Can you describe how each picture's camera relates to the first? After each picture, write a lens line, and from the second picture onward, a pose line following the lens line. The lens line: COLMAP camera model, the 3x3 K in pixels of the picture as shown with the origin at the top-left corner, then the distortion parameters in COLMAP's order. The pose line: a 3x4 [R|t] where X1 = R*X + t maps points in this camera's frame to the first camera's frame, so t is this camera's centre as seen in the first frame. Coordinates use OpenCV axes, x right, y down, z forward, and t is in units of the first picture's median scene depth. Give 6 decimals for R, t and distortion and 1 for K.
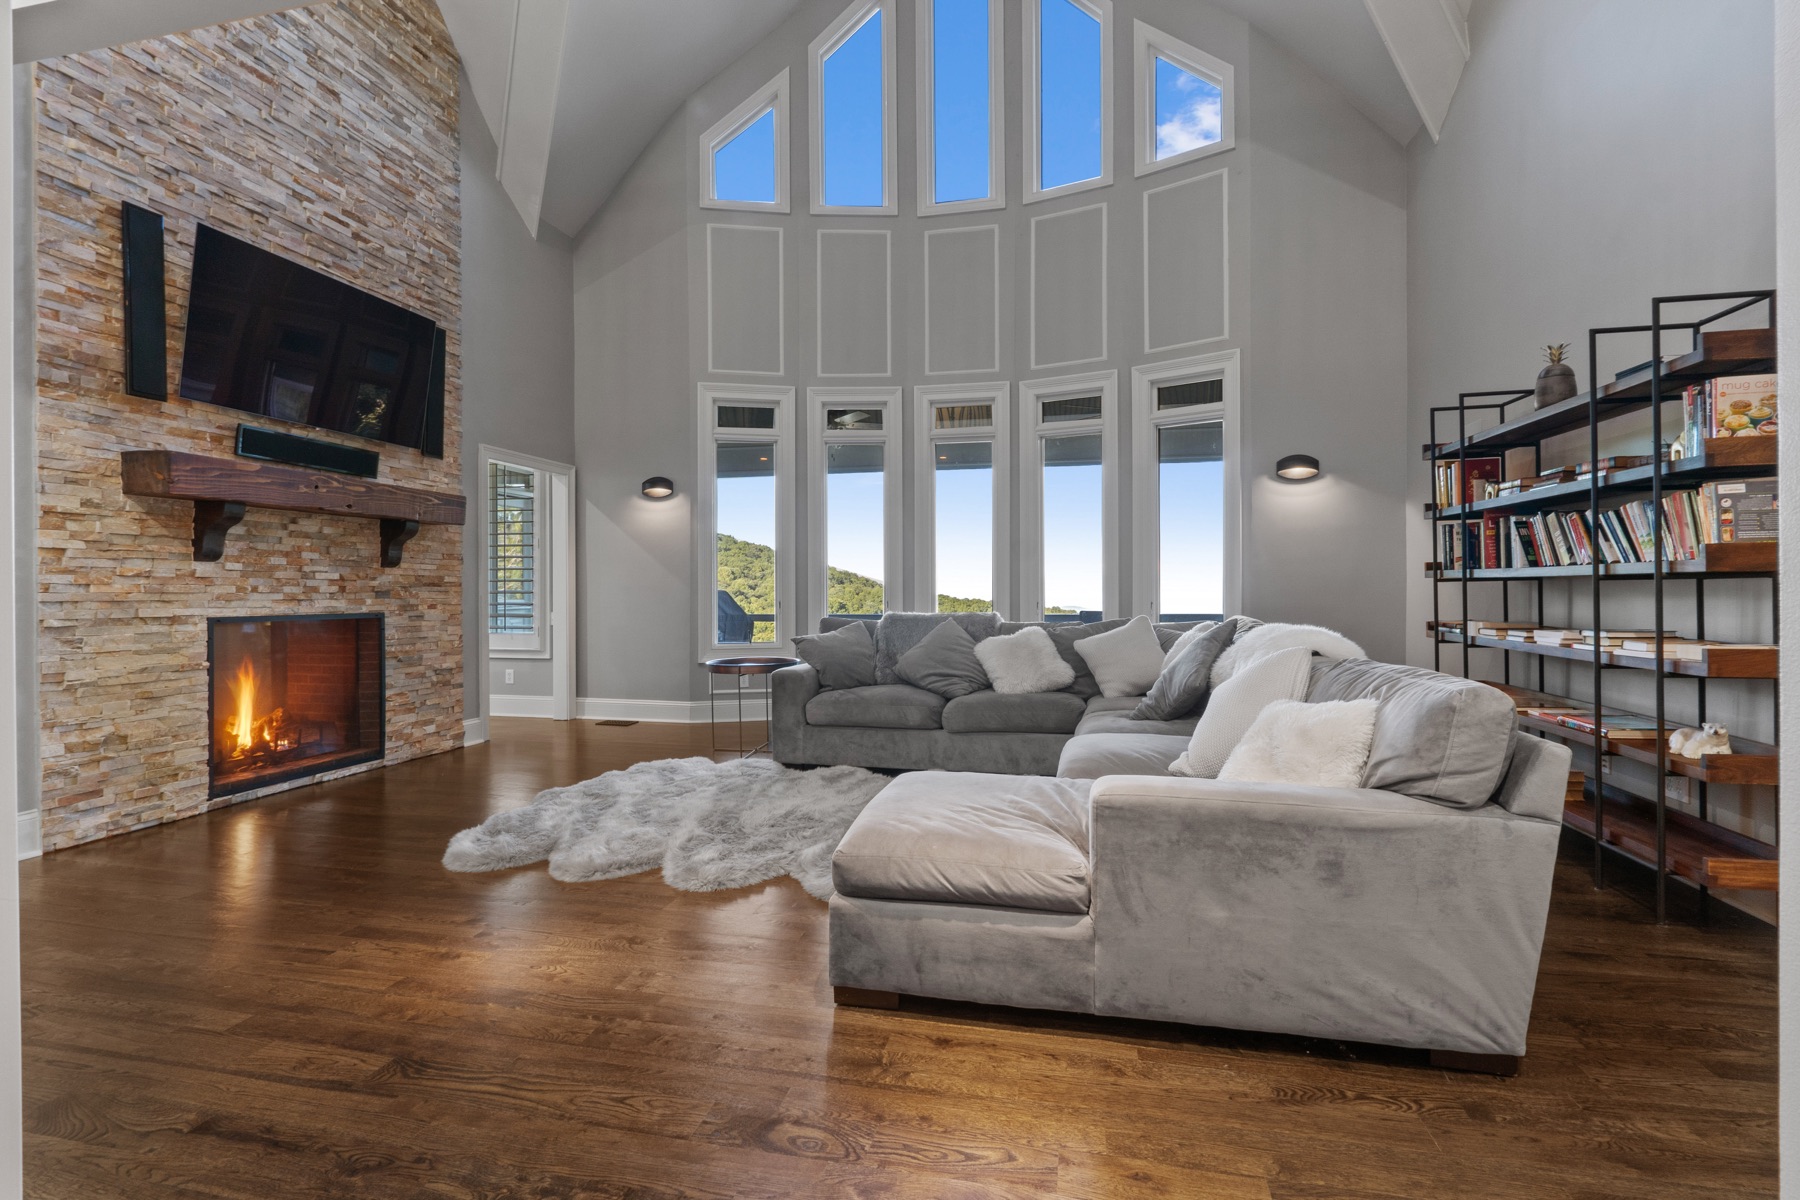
lens RADIAL K [[828.5, 0, 904.3], [0, 828.5, 597.9], [0, 0, 1]] dist [-0.006896, 0.000284]
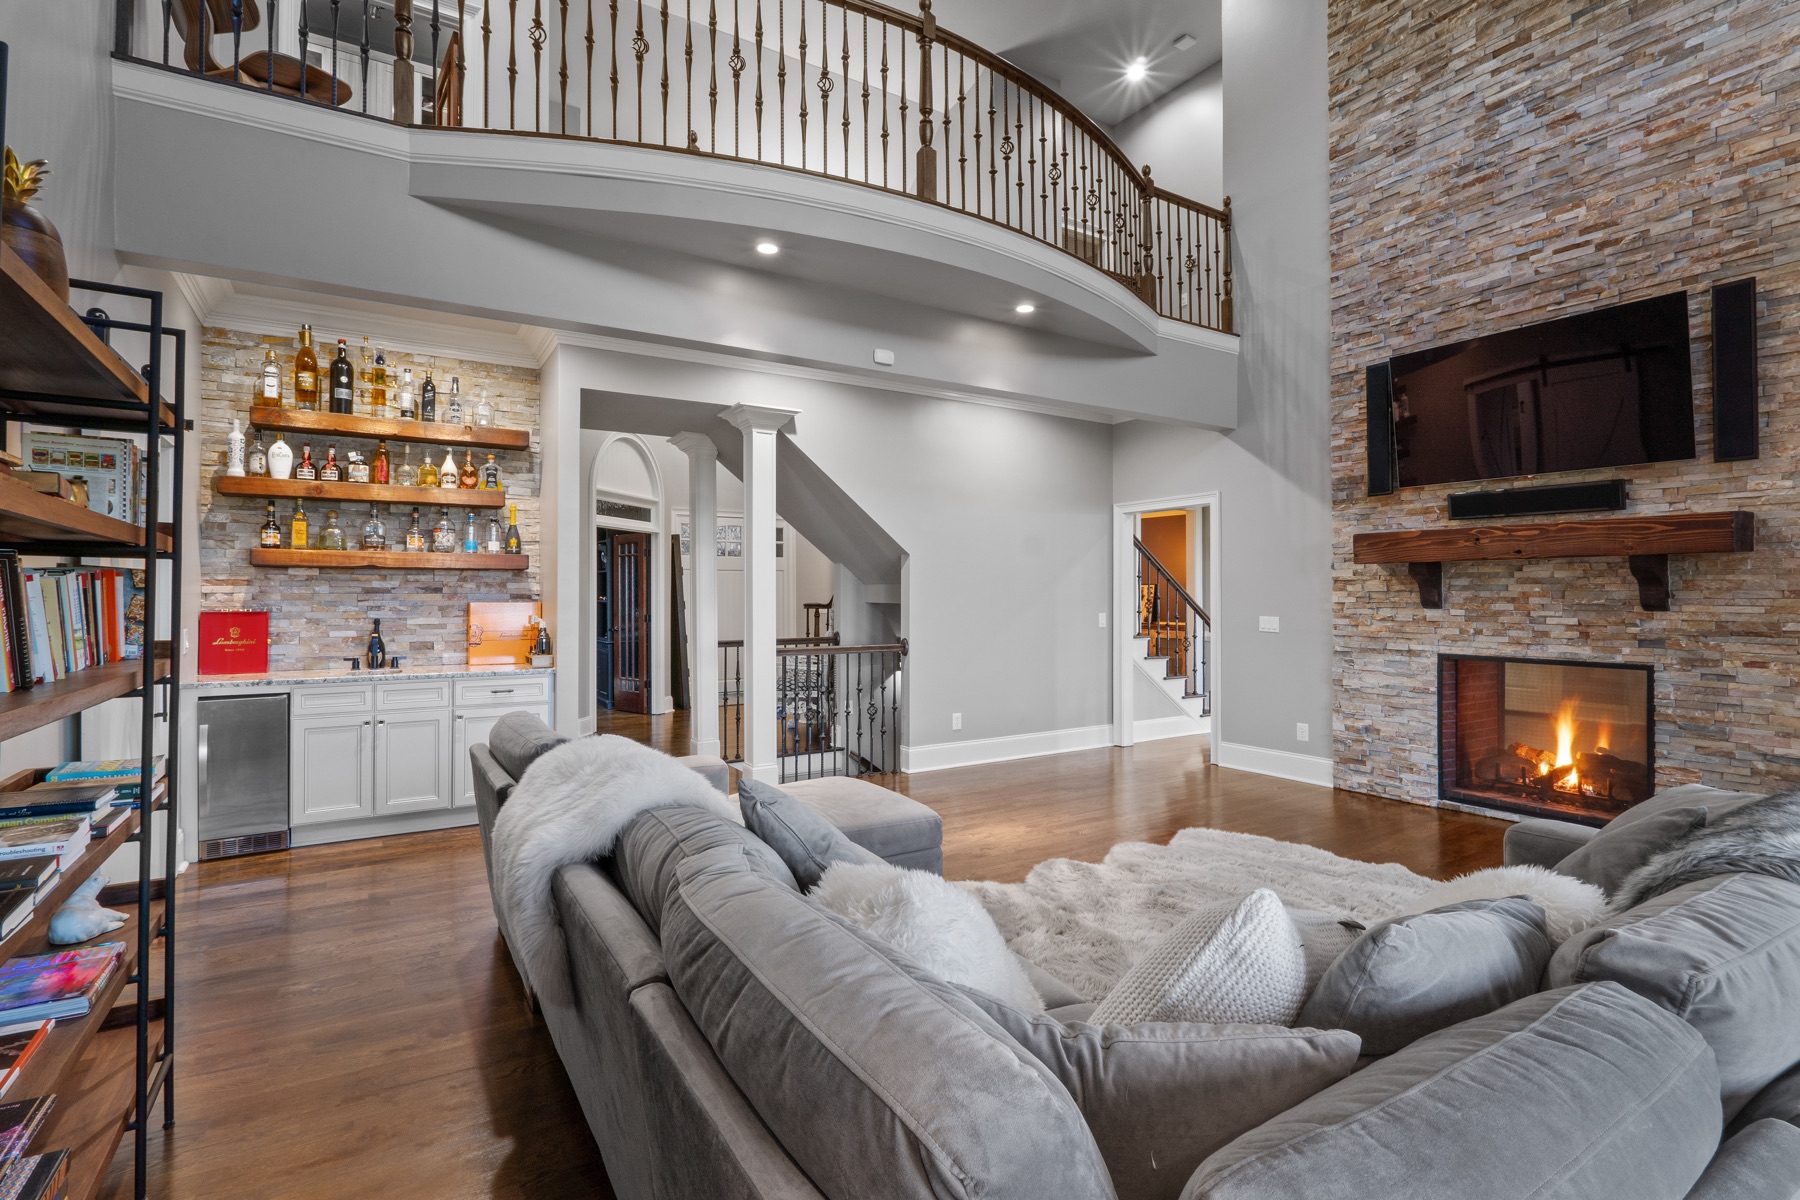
lens RADIAL K [[828.5, 0, 904.3], [0, 828.5, 597.9], [0, 0, 1]] dist [-0.006896, 0.000284]
pose [[-0.713870, 0.004308, -0.700265, 0.597129], [-0.002942, 0.999954, 0.009151, -0.067468], [0.700272, 0.008593, -0.713824, 1.286765]]
